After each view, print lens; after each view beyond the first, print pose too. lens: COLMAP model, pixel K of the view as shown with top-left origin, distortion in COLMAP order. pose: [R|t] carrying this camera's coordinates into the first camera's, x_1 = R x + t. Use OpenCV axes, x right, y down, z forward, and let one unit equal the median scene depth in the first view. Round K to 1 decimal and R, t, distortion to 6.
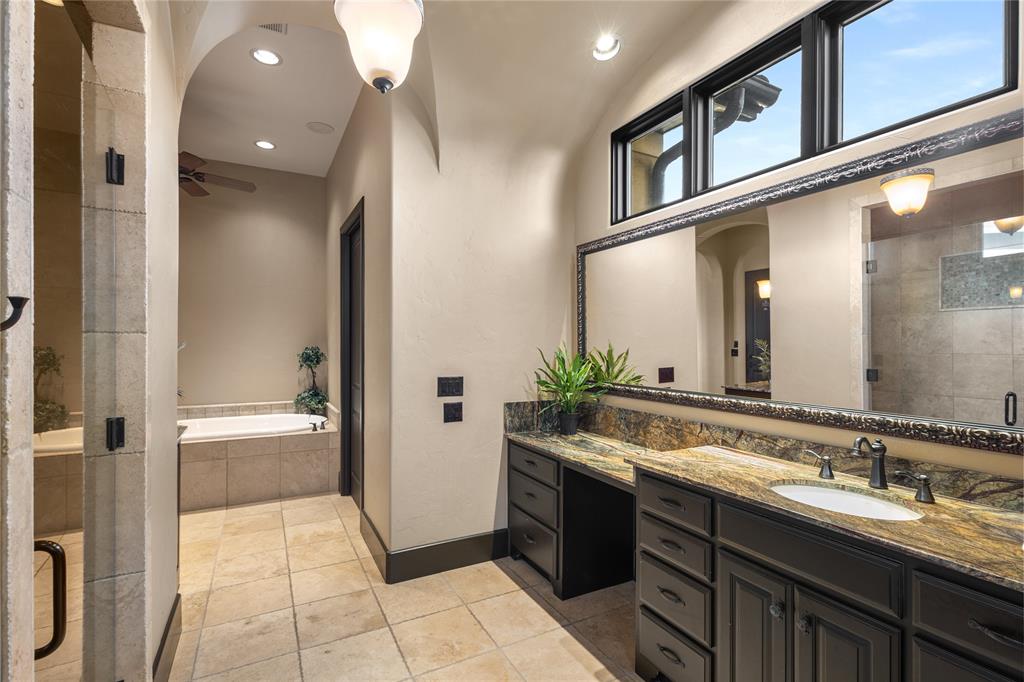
lens RADIAL K [[475.0, 0, 510.0], [0, 475.0, 341.8], [0, 0, 1]] dist [0.005366, 0.000753]
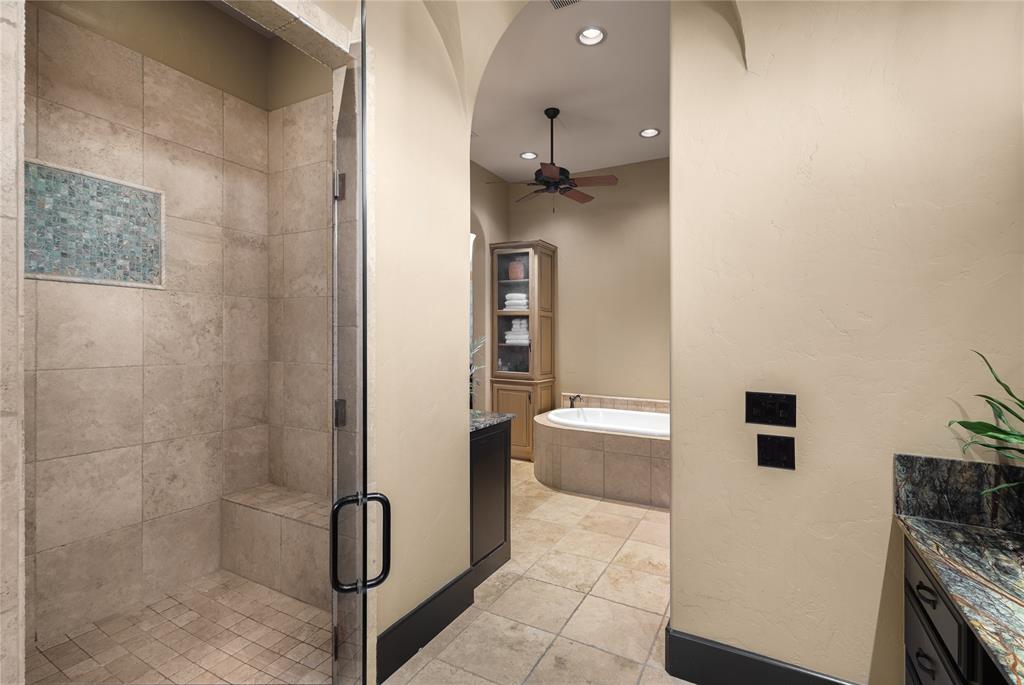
lens RADIAL K [[468.3, 0, 509.5], [0, 468.3, 334.9], [0, 0, 1]] dist [0.001656, 0.000221]
pose [[0.545291, -0.006090, -0.838225, 0.191454], [-0.001433, 0.999965, -0.008197, 0.003897], [0.838246, 0.005671, 0.545263, 0.370627]]
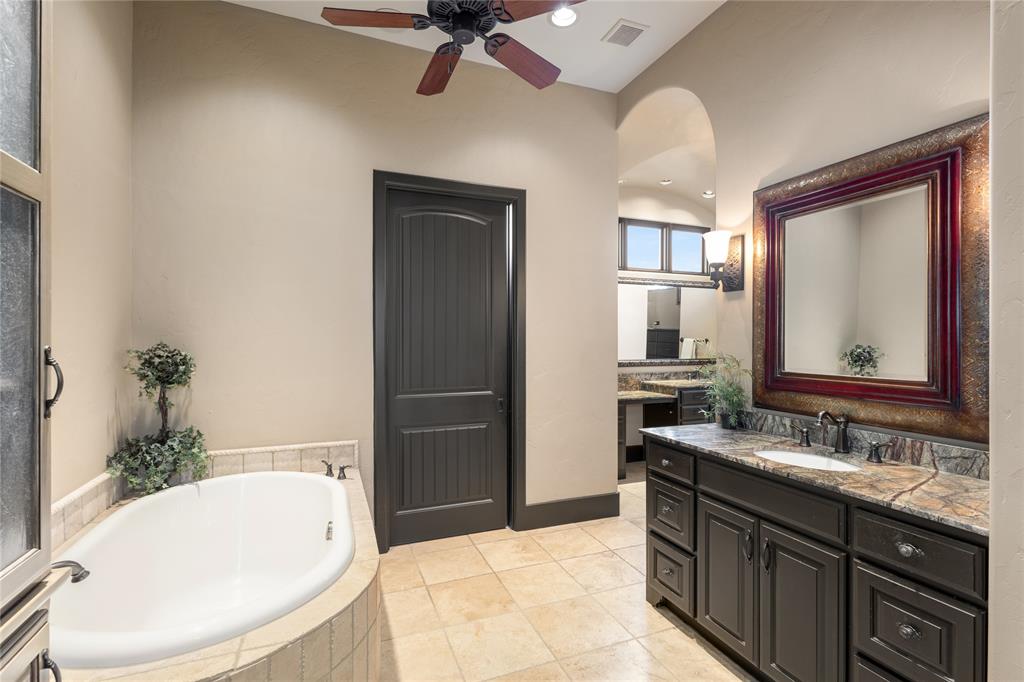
lens RADIAL K [[475.0, 0, 510.0], [0, 475.0, 341.8], [0, 0, 1]] dist [0.005366, 0.000753]
pose [[0.101154, -0.002330, 0.994868, -1.476027], [-0.000661, 0.999997, 0.002409, 0.011906], [-0.994871, -0.000901, 0.101152, 1.061941]]
